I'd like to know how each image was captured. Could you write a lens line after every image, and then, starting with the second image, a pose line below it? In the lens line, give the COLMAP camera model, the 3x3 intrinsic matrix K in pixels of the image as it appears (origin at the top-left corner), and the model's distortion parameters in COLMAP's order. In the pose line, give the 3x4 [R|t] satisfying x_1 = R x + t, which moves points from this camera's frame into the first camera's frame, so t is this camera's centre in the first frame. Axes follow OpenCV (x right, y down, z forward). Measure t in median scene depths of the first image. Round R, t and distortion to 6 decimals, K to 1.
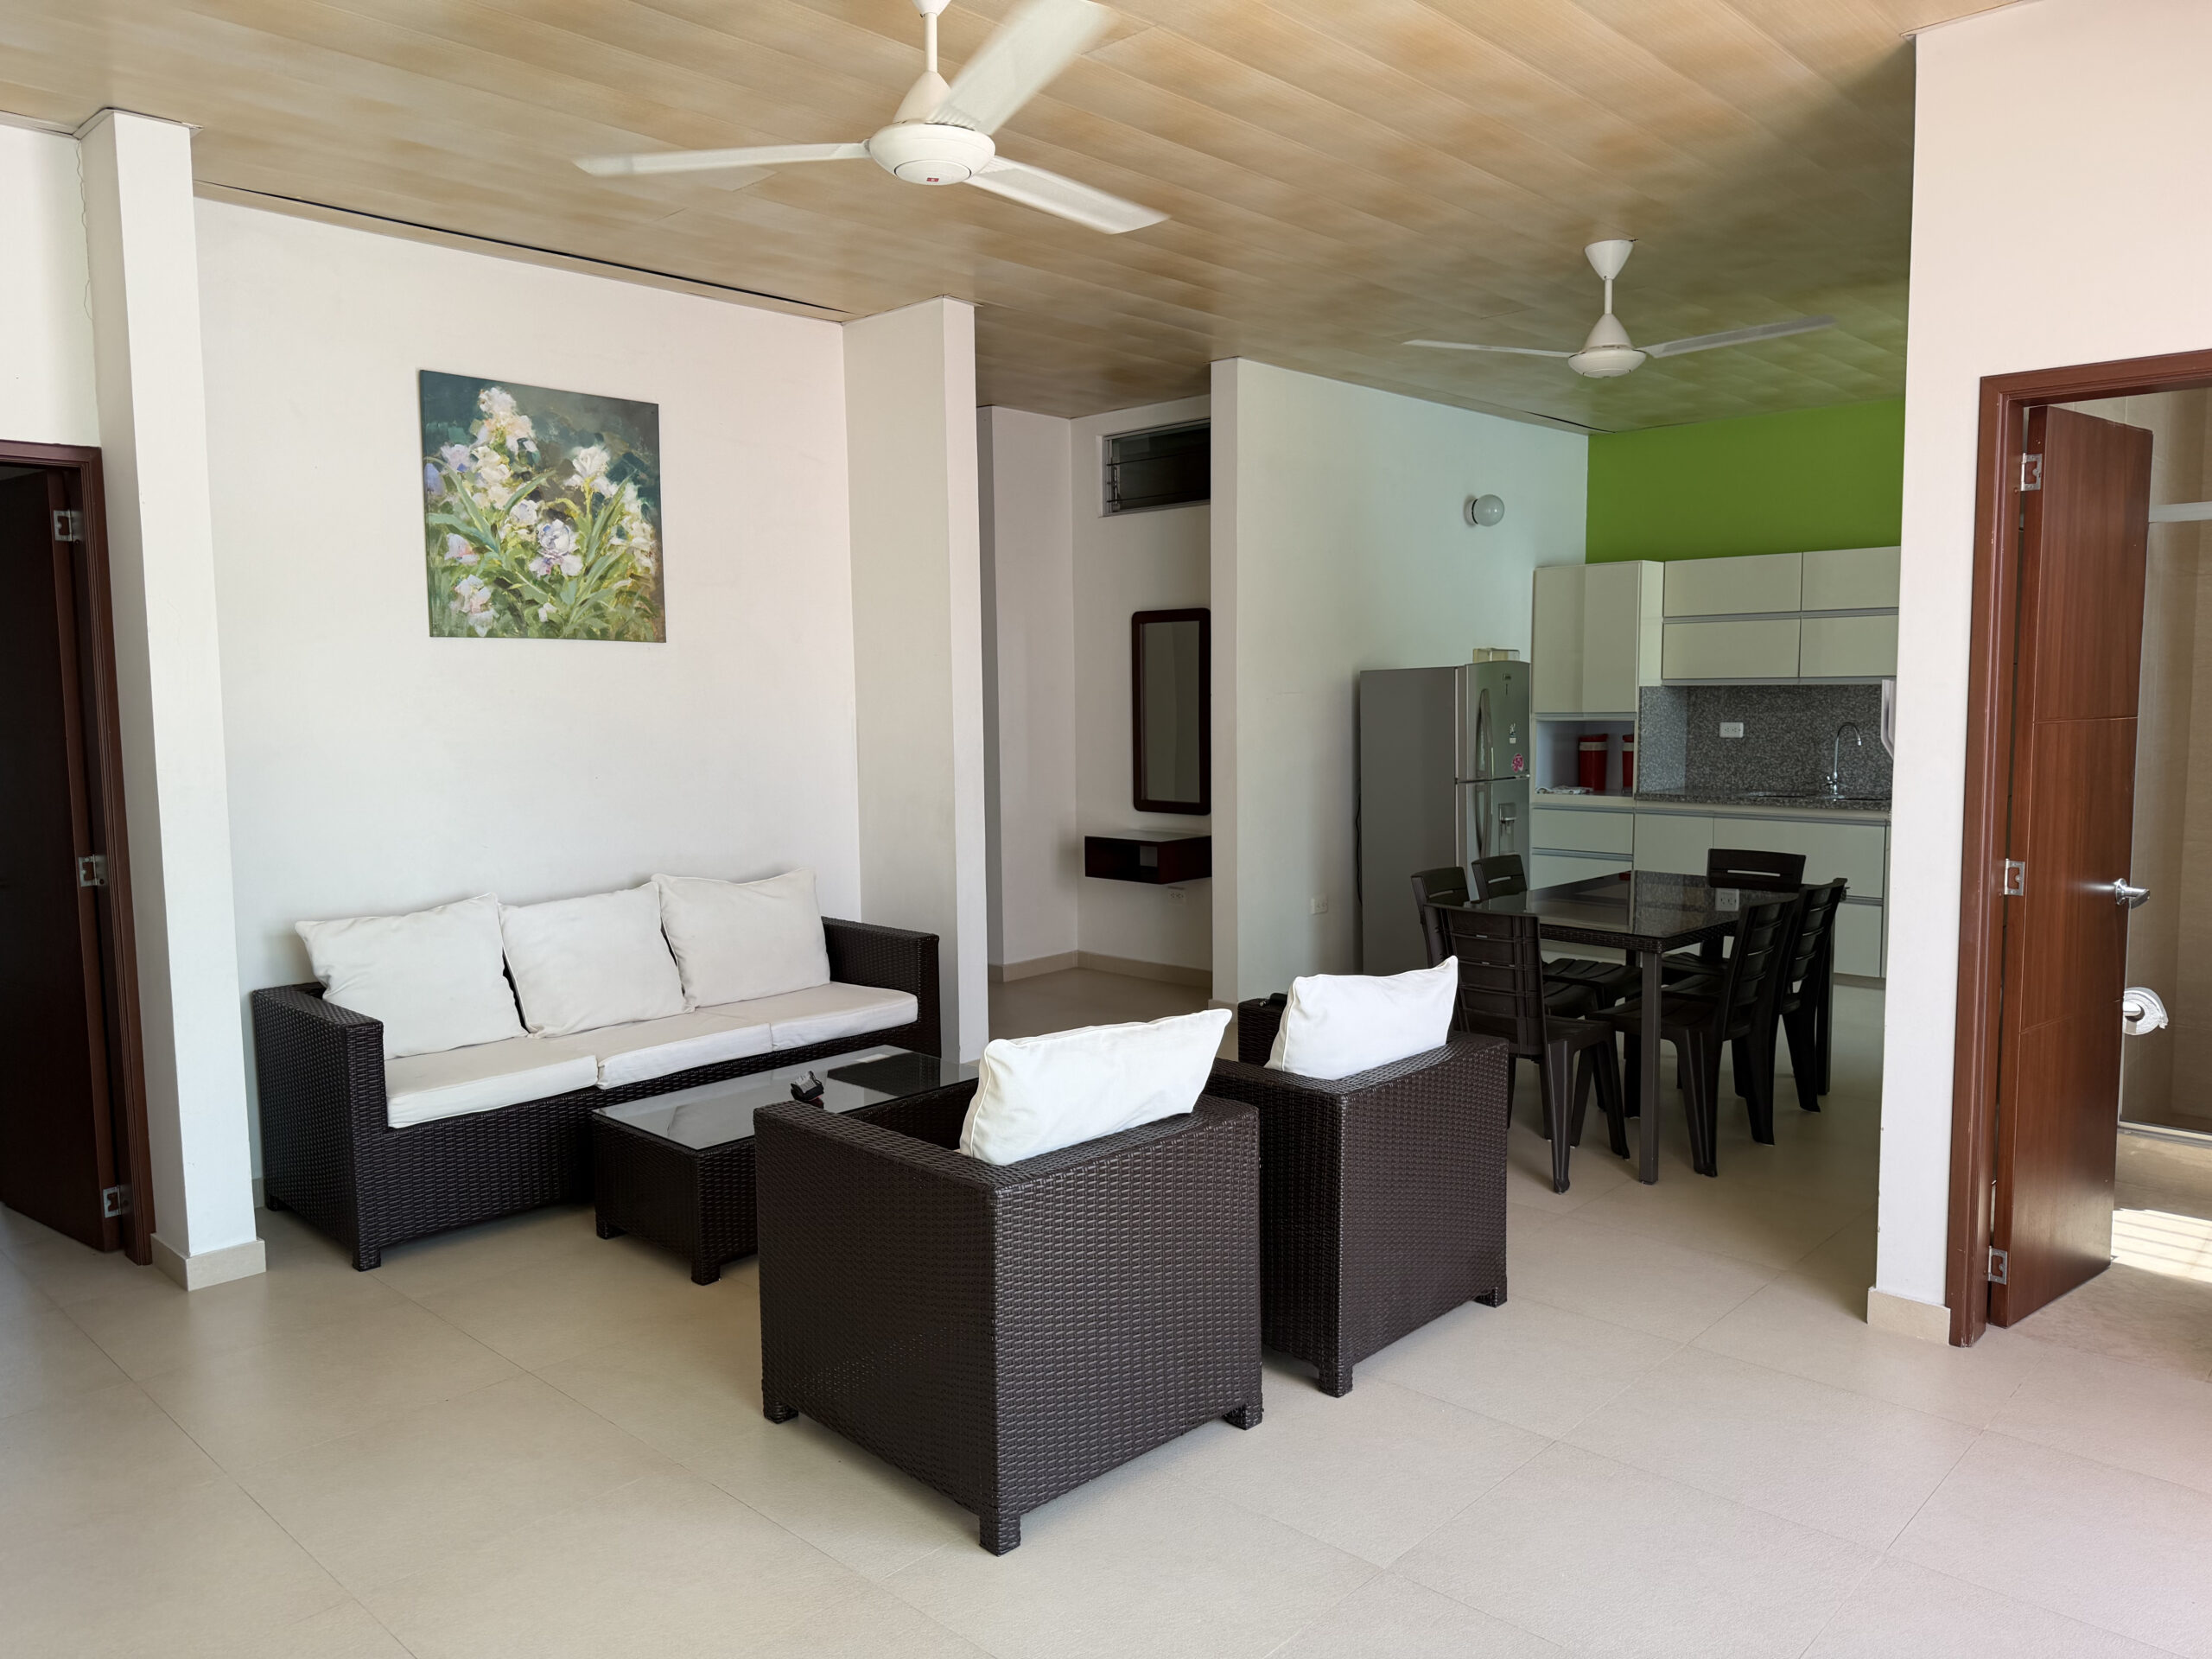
lens RADIAL K [[1550.5, 0, 1106.0], [0, 1550.5, 829.5], [0, 0, 1]] dist [0.001053, 0.001347]
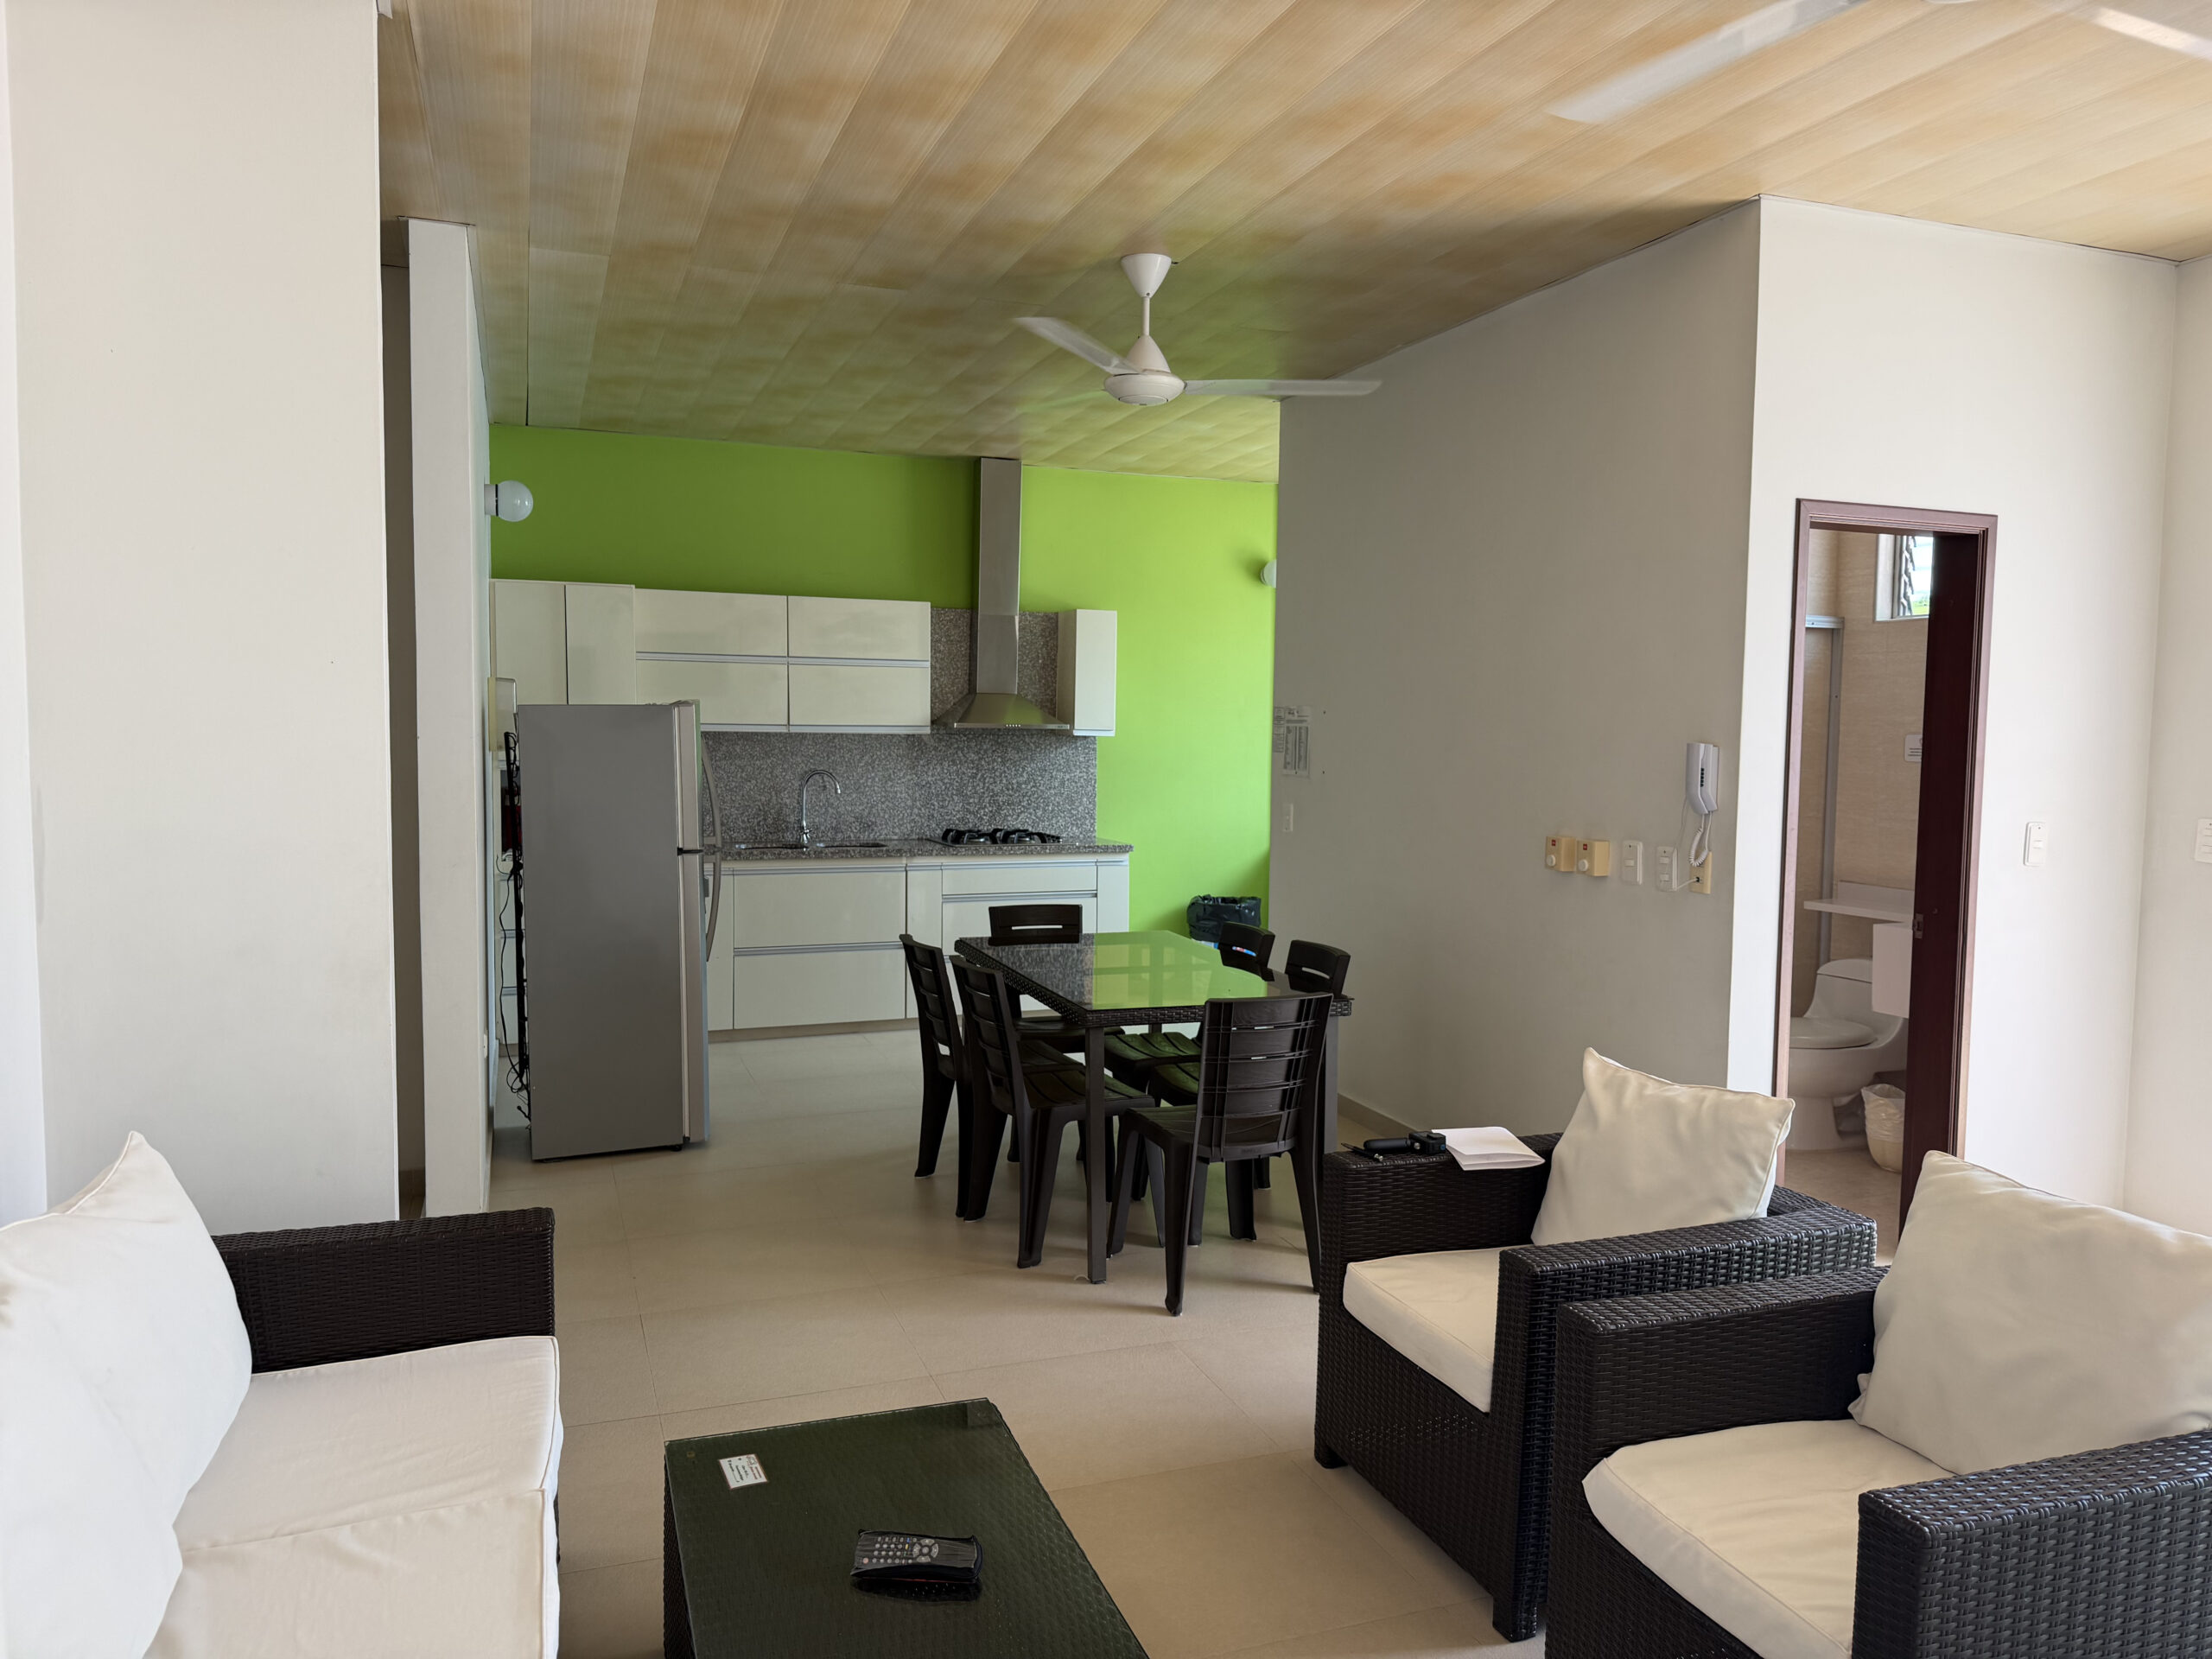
lens RADIAL K [[1550.5, 0, 1106.0], [0, 1550.5, 829.5], [0, 0, 1]] dist [0.001053, 0.001347]
pose [[0.434685, -0.047189, 0.899345, -0.529548], [0.070898, 0.997320, 0.018062, -0.057274], [-0.897787, 0.055911, 0.436866, 0.638000]]
